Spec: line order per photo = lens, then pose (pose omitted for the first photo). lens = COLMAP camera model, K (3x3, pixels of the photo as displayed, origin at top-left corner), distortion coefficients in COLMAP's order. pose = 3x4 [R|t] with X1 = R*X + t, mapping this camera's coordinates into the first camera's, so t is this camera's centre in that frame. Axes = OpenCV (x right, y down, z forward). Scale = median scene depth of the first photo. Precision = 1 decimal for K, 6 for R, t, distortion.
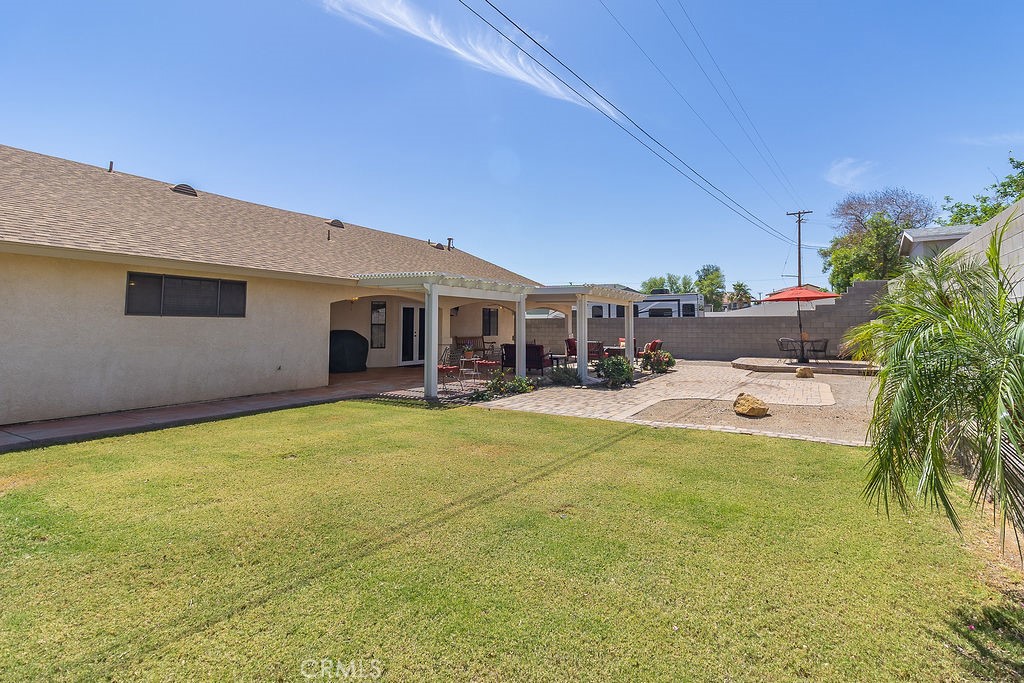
lens RADIAL K [[481.1, 0, 540.8], [0, 481.1, 309.8], [0, 0, 1]] dist [-0.000384, -0.000536]
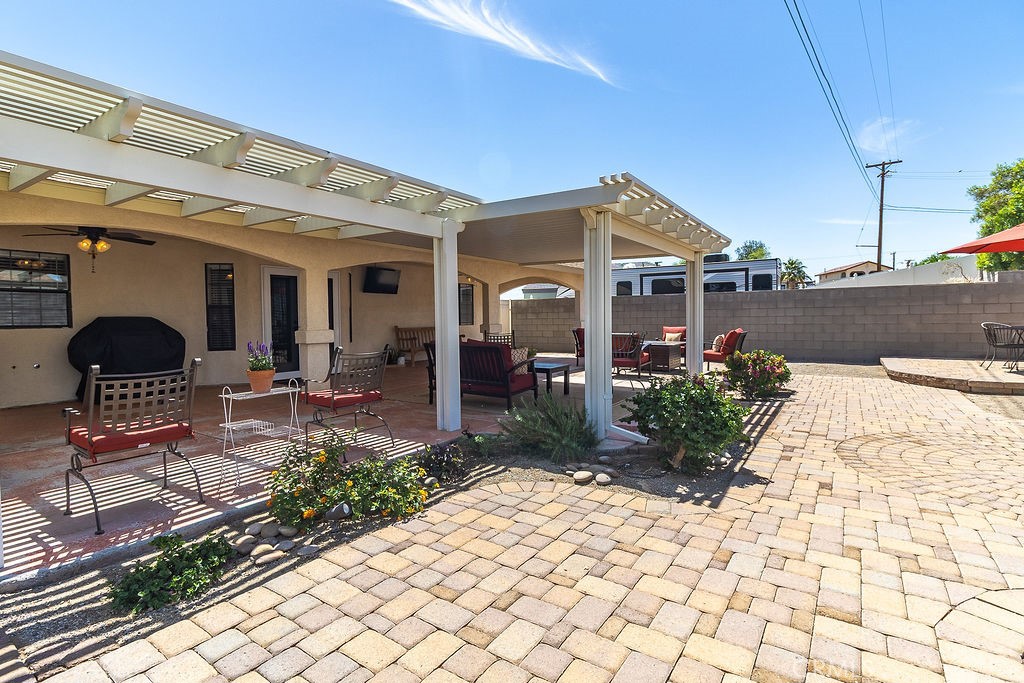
lens RADIAL K [[476.0, 0, 536.3], [0, 476.0, 330.8], [0, 0, 1]] dist [0.002429, 0.000350]
pose [[0.998222, -0.012027, -0.058381, 0.050279], [0.015769, 0.997821, 0.064069, 0.031084], [0.057484, -0.064876, 0.996236, 0.522814]]
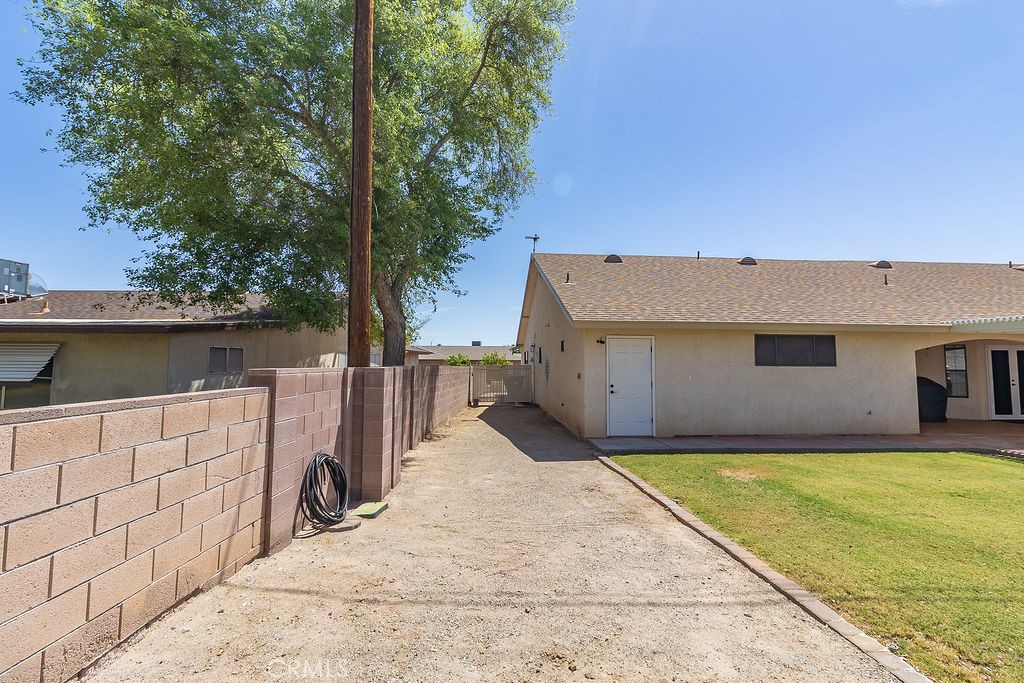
lens RADIAL K [[477.0, 0, 518.1], [0, 477.0, 334.2], [0, 0, 1]] dist [0.010606, 0.000204]
pose [[0.556491, -0.053989, -0.829098, -0.050125], [0.027760, 0.998538, -0.046390, -0.018593], [0.830390, 0.002800, 0.557176, -0.179390]]
